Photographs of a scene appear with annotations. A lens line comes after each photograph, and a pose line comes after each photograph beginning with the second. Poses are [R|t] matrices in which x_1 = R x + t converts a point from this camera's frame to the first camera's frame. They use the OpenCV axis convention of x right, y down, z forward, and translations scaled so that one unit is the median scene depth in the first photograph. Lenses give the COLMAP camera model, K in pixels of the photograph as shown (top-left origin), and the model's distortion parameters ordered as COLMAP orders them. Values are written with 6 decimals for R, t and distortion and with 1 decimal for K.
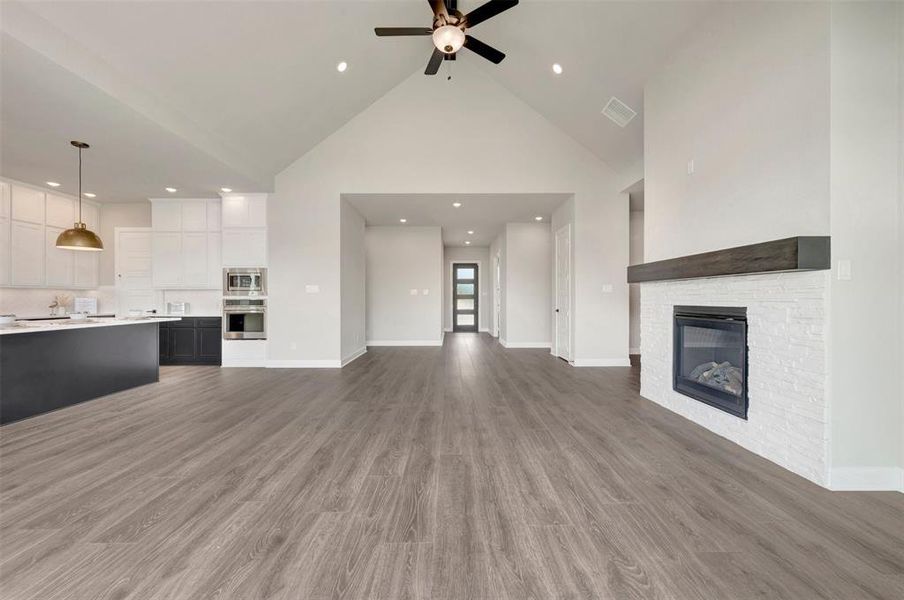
lens RADIAL K [[362.6, 0, 459.1], [0, 362.6, 302.9], [0, 0, 1]] dist [0.003480, -0.001715]
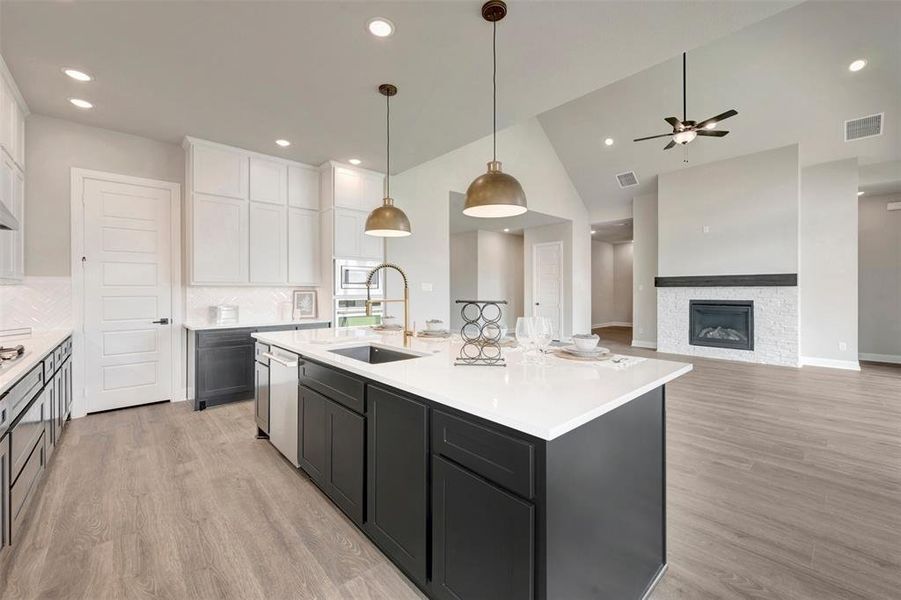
lens RADIAL K [[361.4, 0, 456.9], [0, 361.4, 292.2], [0, 0, 1]] dist [0.003480, -0.001715]
pose [[0.745353, -0.002619, 0.666665, -1.814321], [0.007640, 0.999960, -0.004614, -0.036839], [-0.666626, 0.008532, 0.745343, 0.467915]]
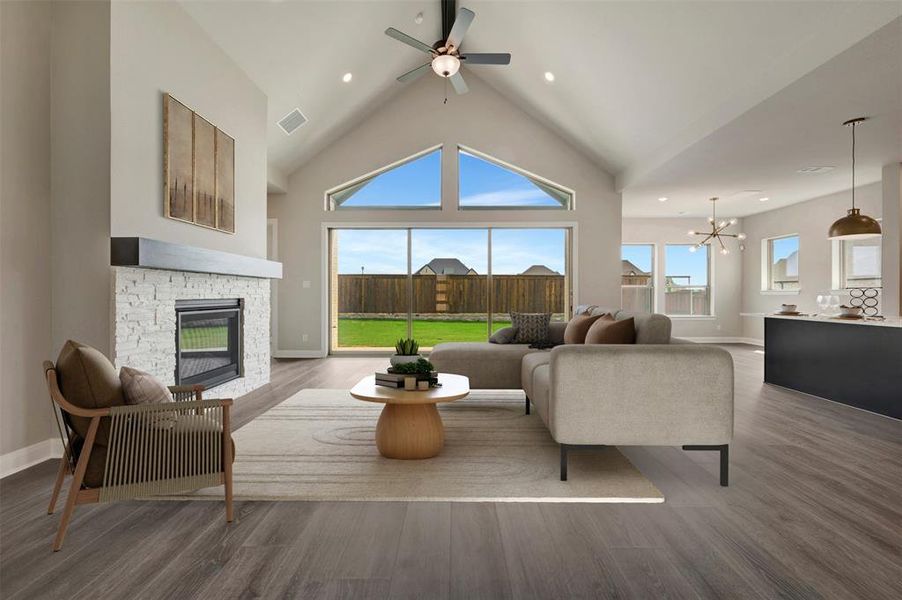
lens RADIAL K [[361.8, 0, 451.0], [0, 361.8, 291.8], [0, 0, 1]] dist [0.003480, -0.001715]
pose [[-0.999659, -0.002188, 0.026019, -0.069695], [-0.002081, 0.999989, 0.004172, -0.018007], [-0.026028, 0.004117, -0.999653, 2.099363]]
